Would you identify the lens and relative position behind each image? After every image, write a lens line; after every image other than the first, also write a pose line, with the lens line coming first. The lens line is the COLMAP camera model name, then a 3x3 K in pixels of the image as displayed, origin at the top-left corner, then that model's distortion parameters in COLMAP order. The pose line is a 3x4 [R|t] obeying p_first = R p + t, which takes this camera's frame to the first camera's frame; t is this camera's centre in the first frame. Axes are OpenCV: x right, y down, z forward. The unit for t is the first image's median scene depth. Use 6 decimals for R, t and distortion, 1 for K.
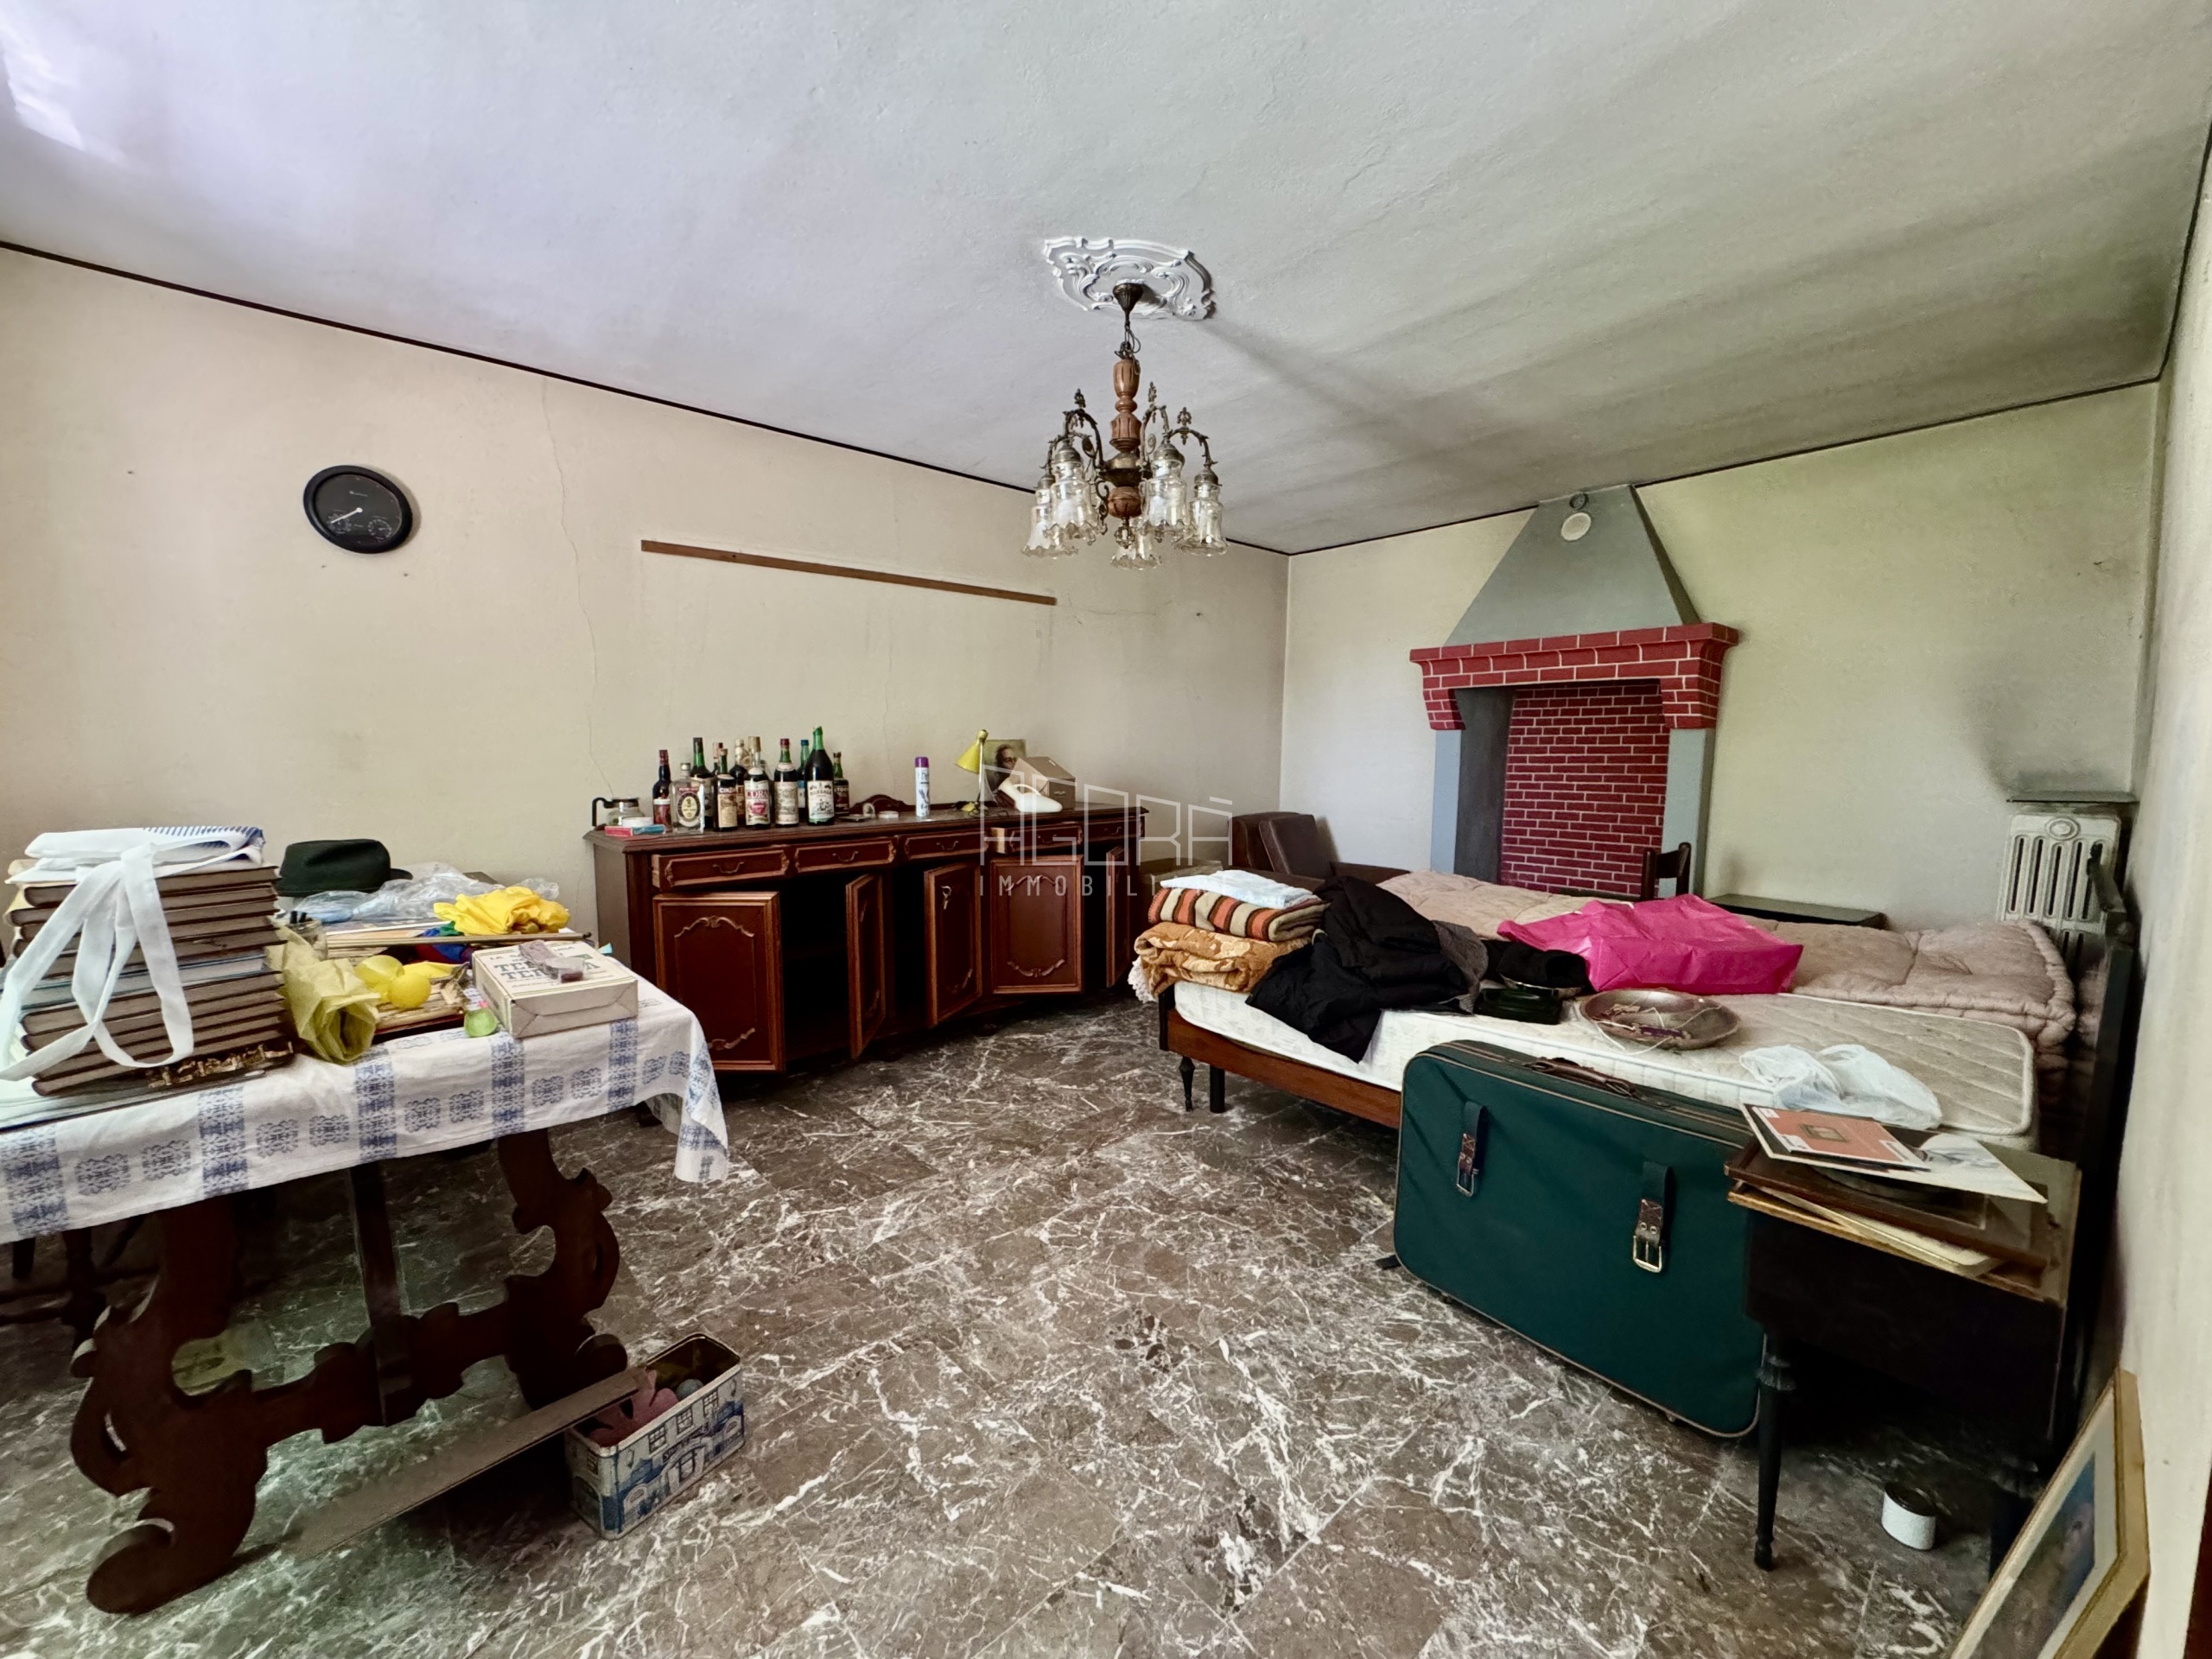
lens RADIAL K [[879.1, 0, 1103.8], [0, 879.1, 827.8], [0, 0, 1]] dist [-0.003989, -0.000271]
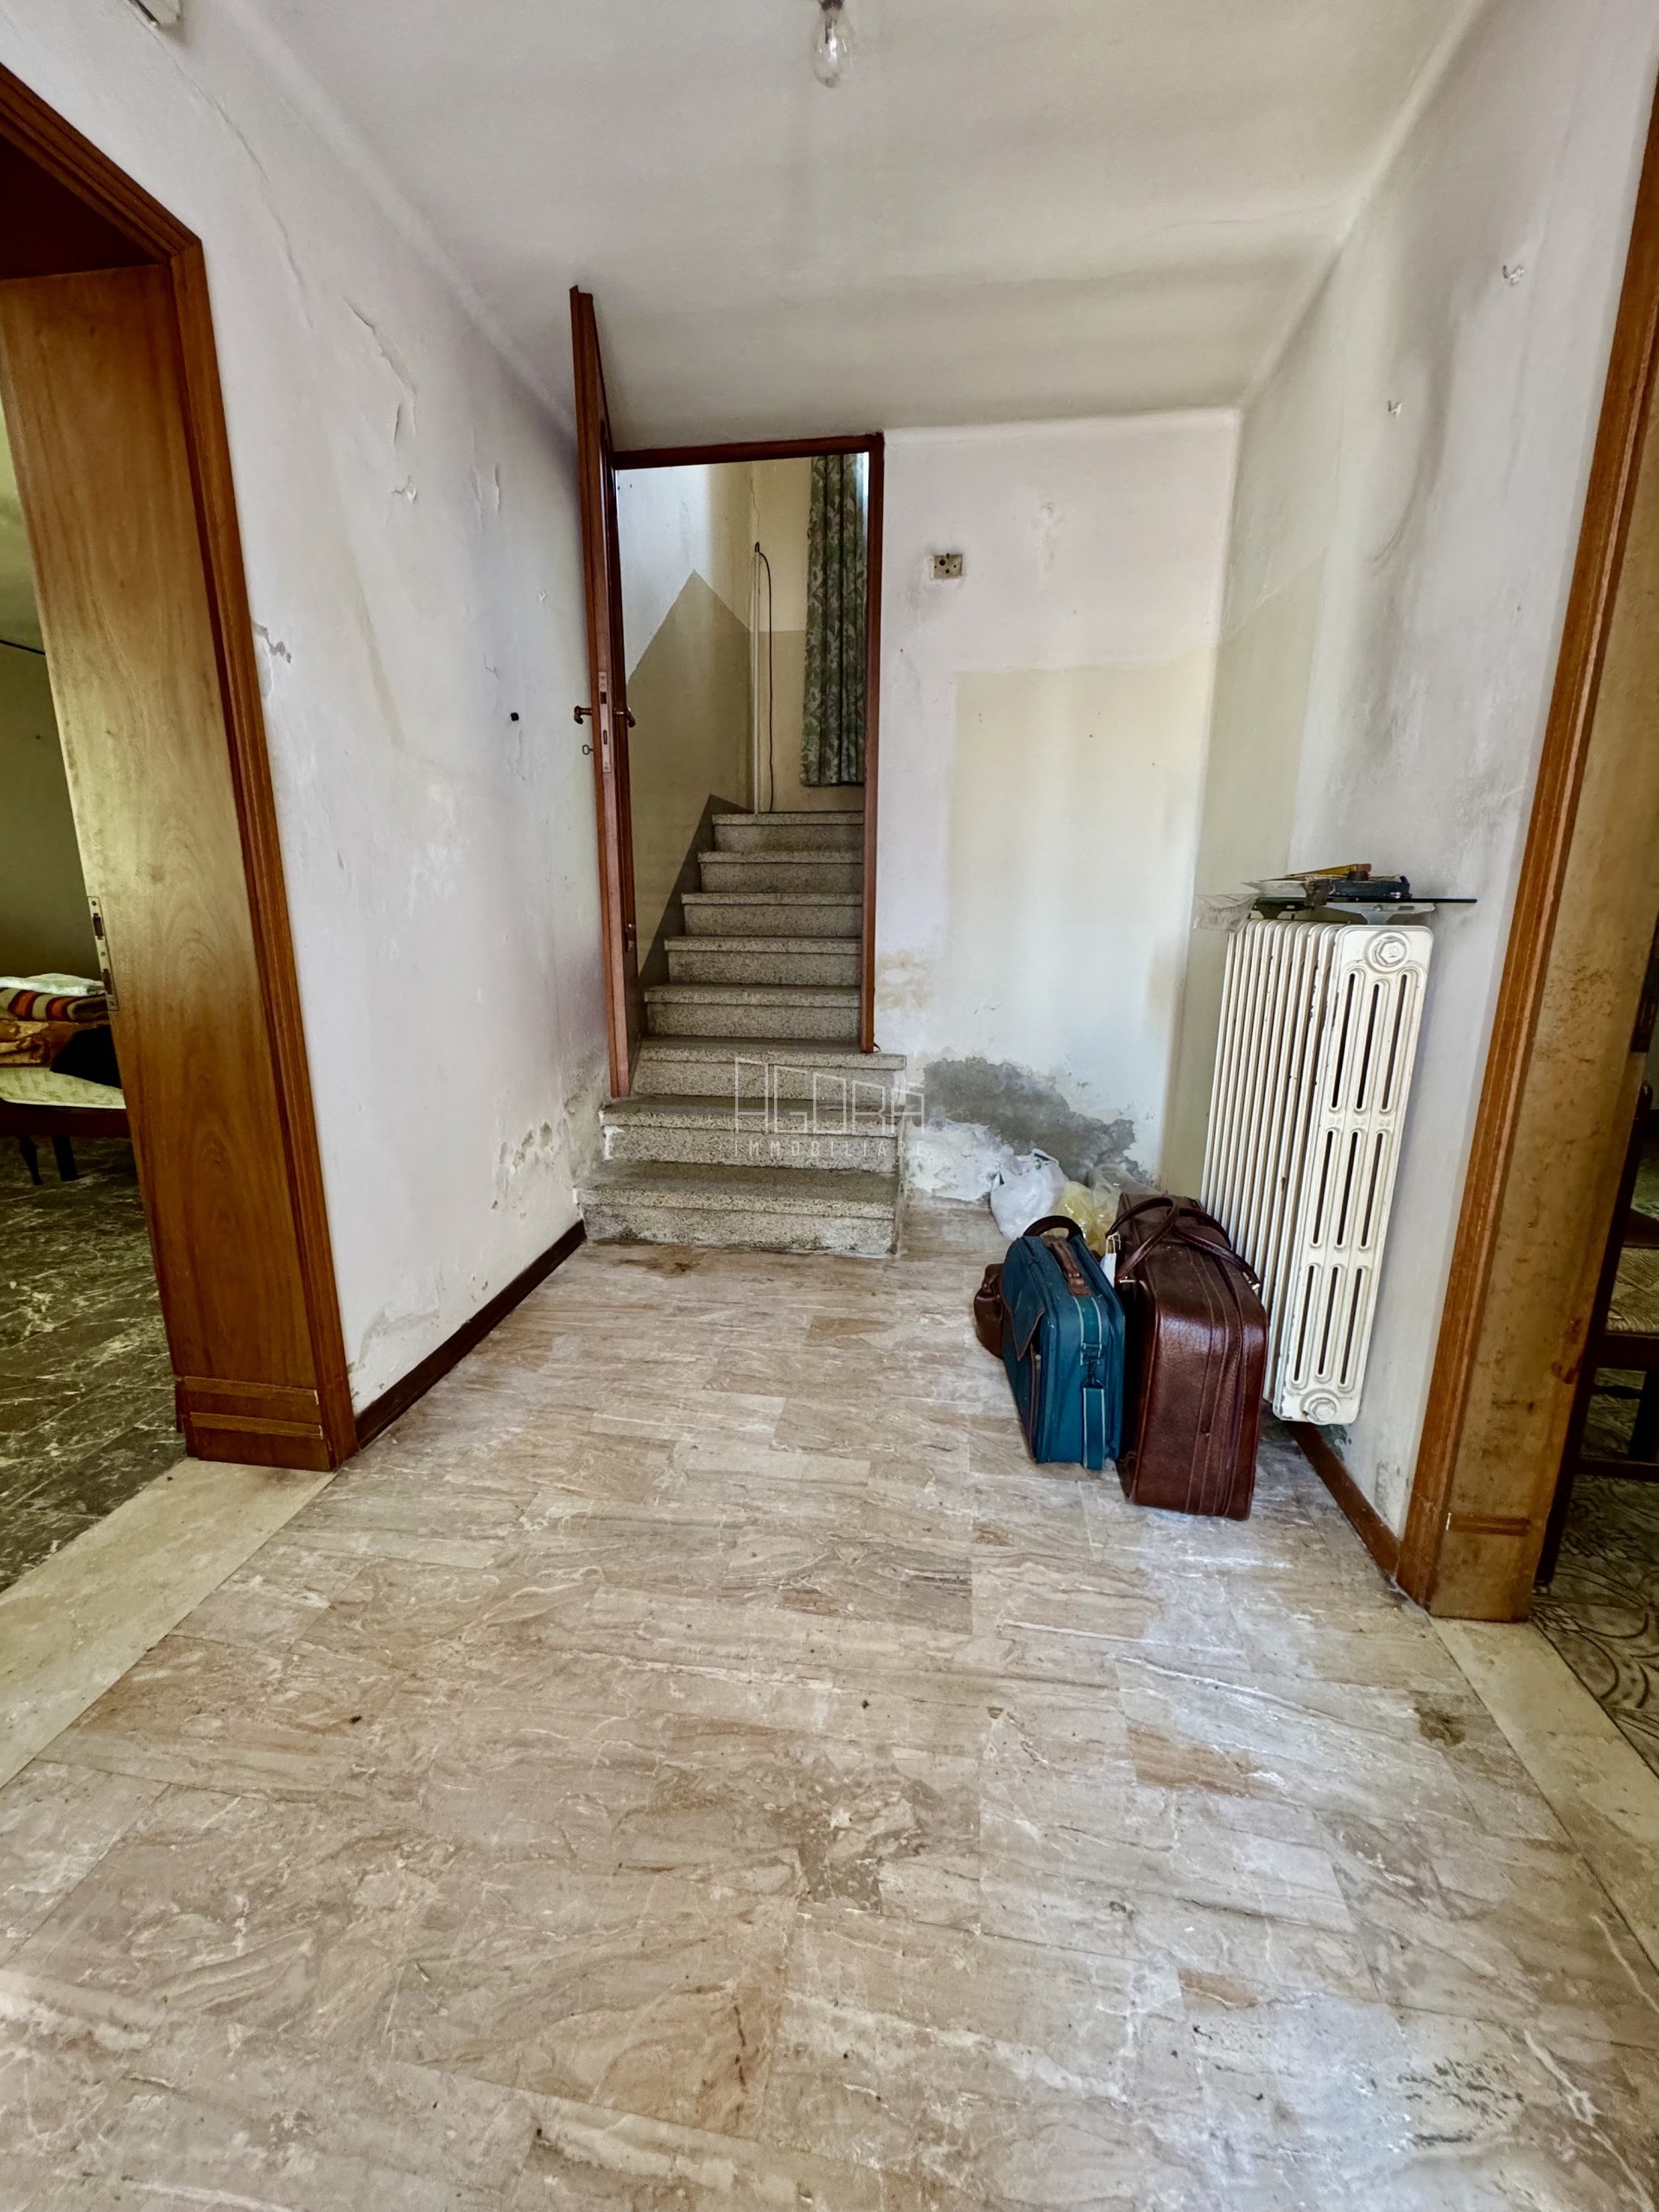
lens RADIAL K [[879.1, 0, 826.3], [0, 879.1, 1106.2], [0, 0, 1]] dist [-0.003989, -0.000271]
pose [[0.765595, -0.141433, 0.627584, 0.212228], [0.068469, 0.987907, 0.139110, 0.149248], [-0.639669, -0.063531, 0.766020, -0.634020]]
